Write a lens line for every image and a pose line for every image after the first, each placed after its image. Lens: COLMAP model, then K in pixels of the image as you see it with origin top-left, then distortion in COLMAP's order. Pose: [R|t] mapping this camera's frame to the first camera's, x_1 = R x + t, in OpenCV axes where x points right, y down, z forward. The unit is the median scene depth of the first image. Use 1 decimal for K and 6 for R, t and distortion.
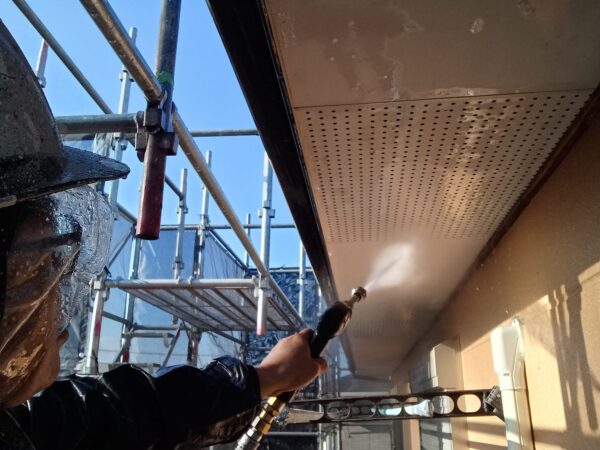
lens RADIAL K [[565.8, 0, 302.0], [0, 565.8, 206.4], [0, 0, 1]] dist [0.065025, -0.180370]
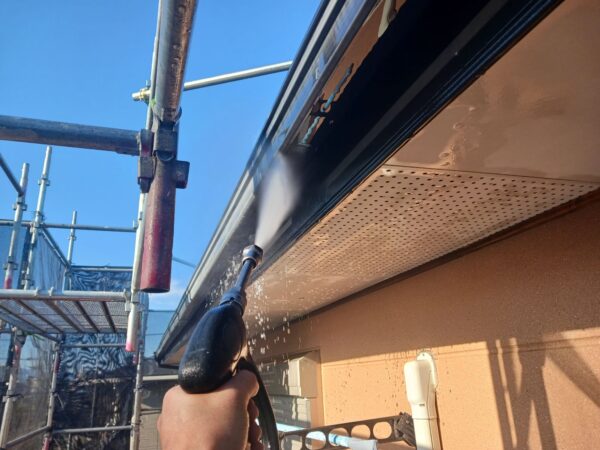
lens RADIAL K [[480.4, 0, 300.9], [0, 480.4, 204.4], [0, 0, 1]] dist [0.006257, 0.000019]
pose [[0.914474, 0.097955, 0.392610, -0.099079], [-0.094080, 0.995138, -0.029150, -0.018003], [-0.393556, -0.010280, 0.919243, 0.080509]]
